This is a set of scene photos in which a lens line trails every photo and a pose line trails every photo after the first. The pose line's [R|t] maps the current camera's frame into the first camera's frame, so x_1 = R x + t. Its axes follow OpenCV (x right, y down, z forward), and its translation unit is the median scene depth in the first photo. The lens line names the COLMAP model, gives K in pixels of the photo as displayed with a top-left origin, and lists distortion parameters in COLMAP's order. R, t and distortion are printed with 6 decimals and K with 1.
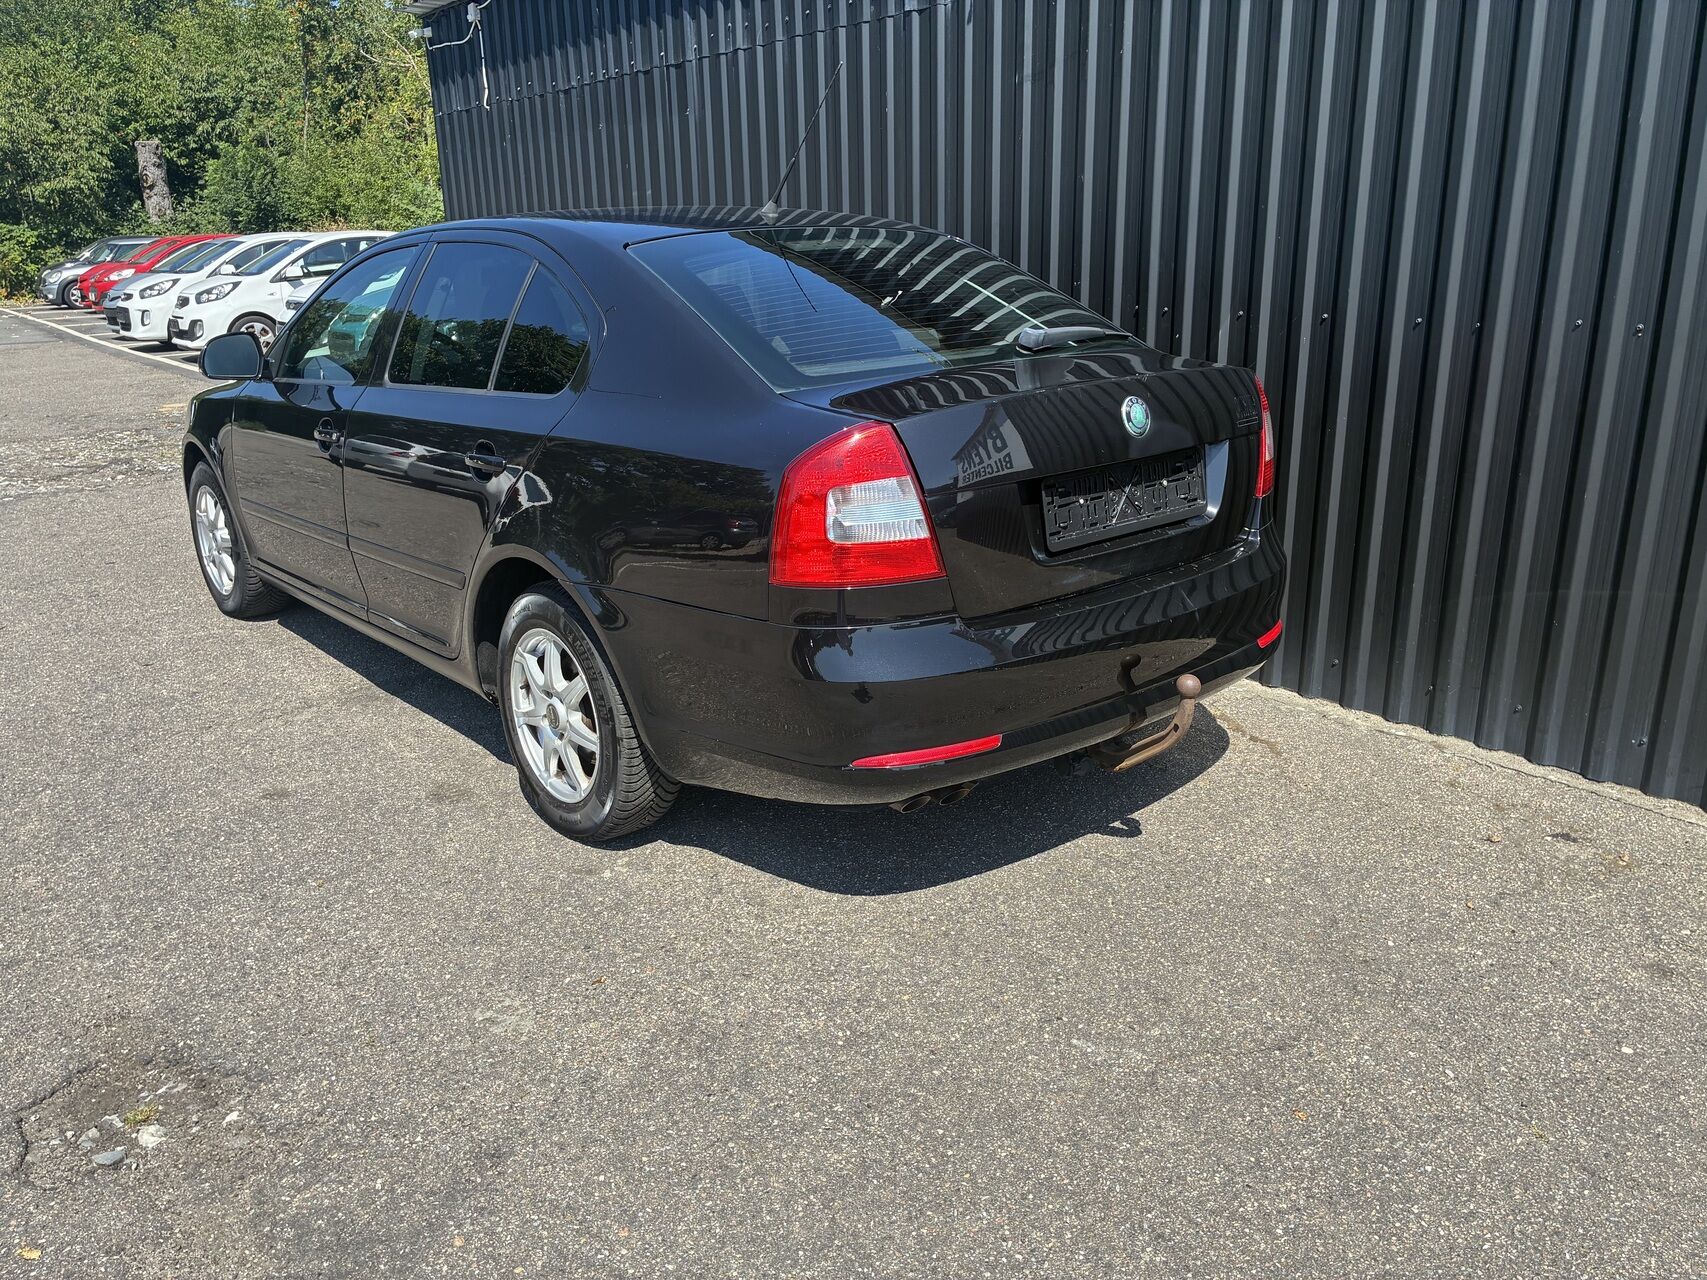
lens RADIAL K [[1317.9, 0, 902.3], [0, 1317.9, 647.3], [0, 0, 1]] dist [0.050386, -0.083607]
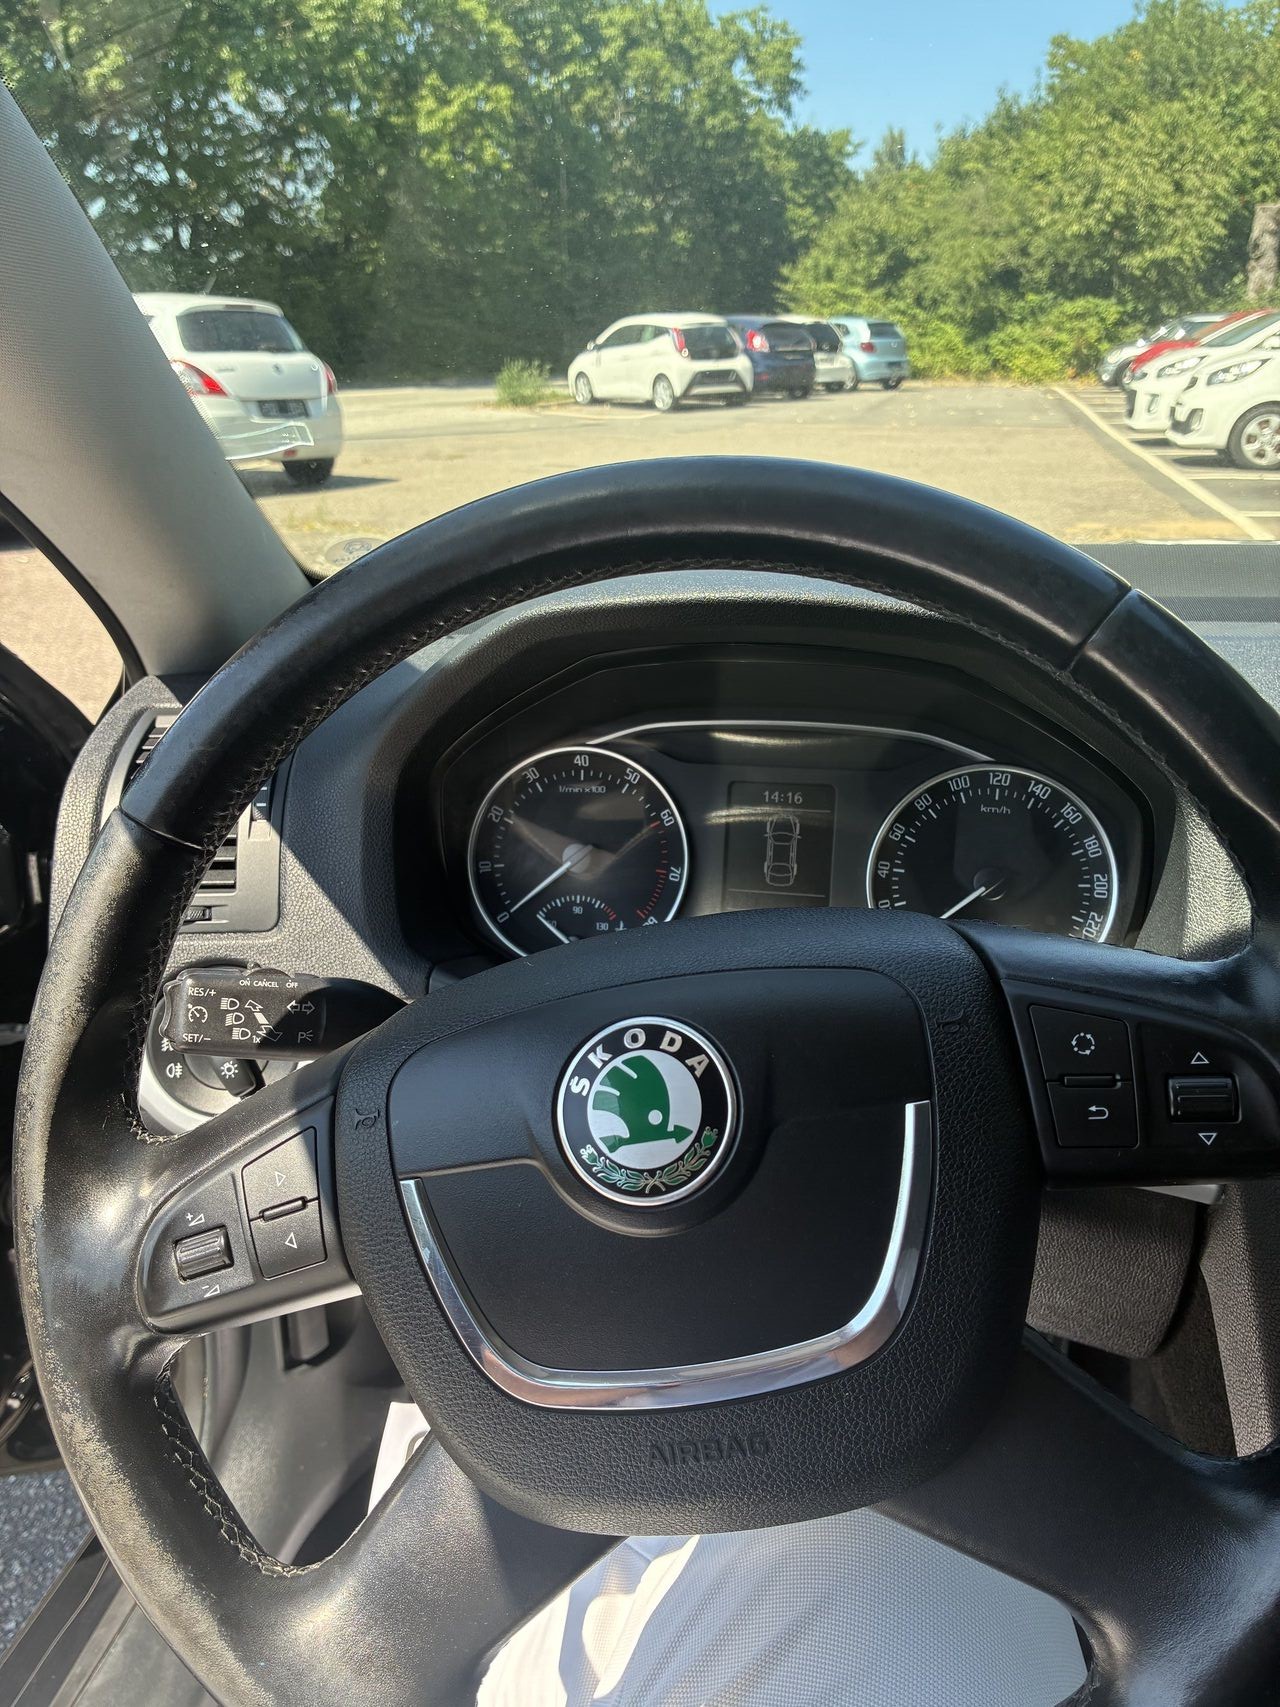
lens RADIAL K [[1317.9, 0, 624.8], [0, 1317.9, 860.8], [0, 0, 1]] dist [0.050386, -0.083607]
pose [[0.596331, 0.305920, -0.742161, -0.047928], [-0.247237, 0.949587, 0.192765, -0.037023], [0.763717, 0.068538, 0.641902, 0.157009]]
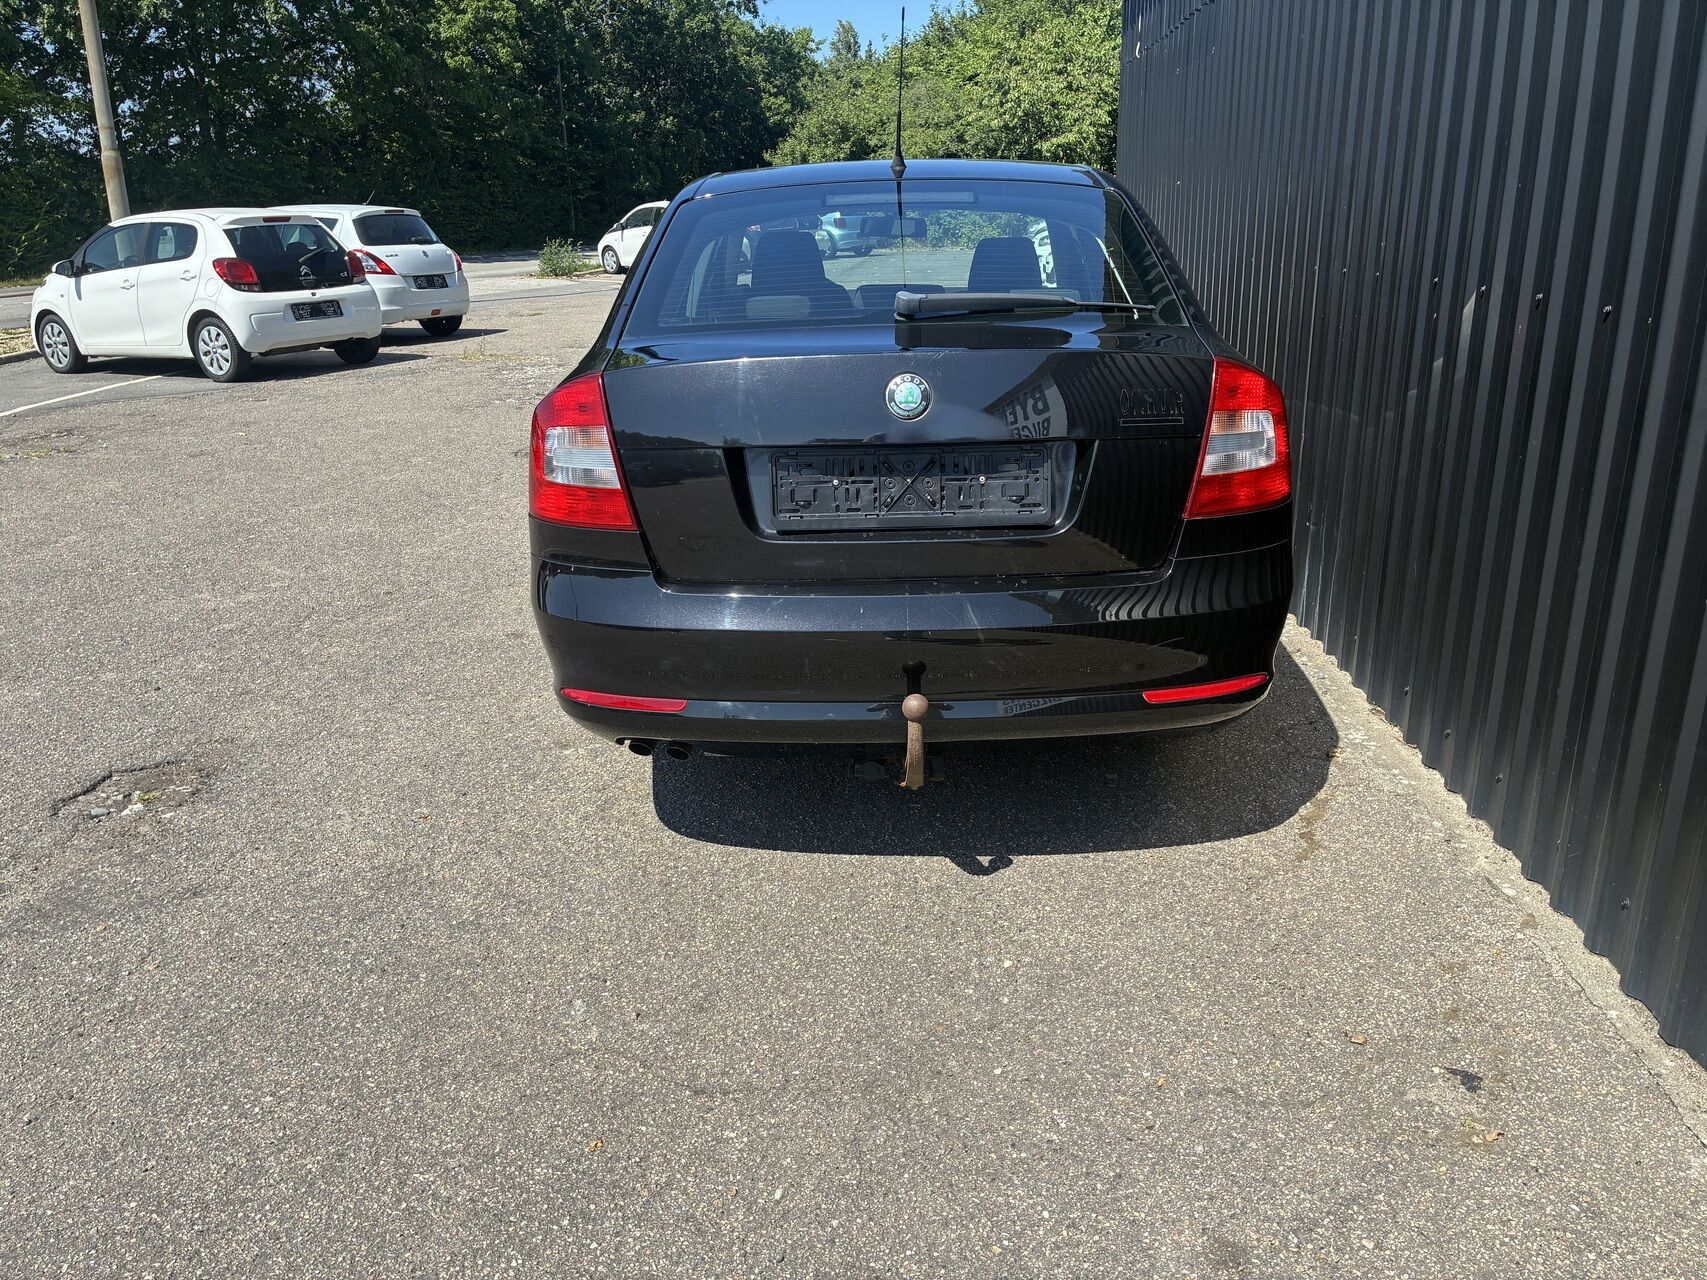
lens RADIAL K [[1317.9, 0, 839.9], [0, 1317.9, 638.8], [0, 0, 1]] dist [0.050386, -0.083607]
pose [[0.720829, 0.212553, -0.659718, 0.075023], [-0.193217, 0.975709, 0.103247, -0.008884], [0.665638, 0.053046, 0.744388, 0.035635]]
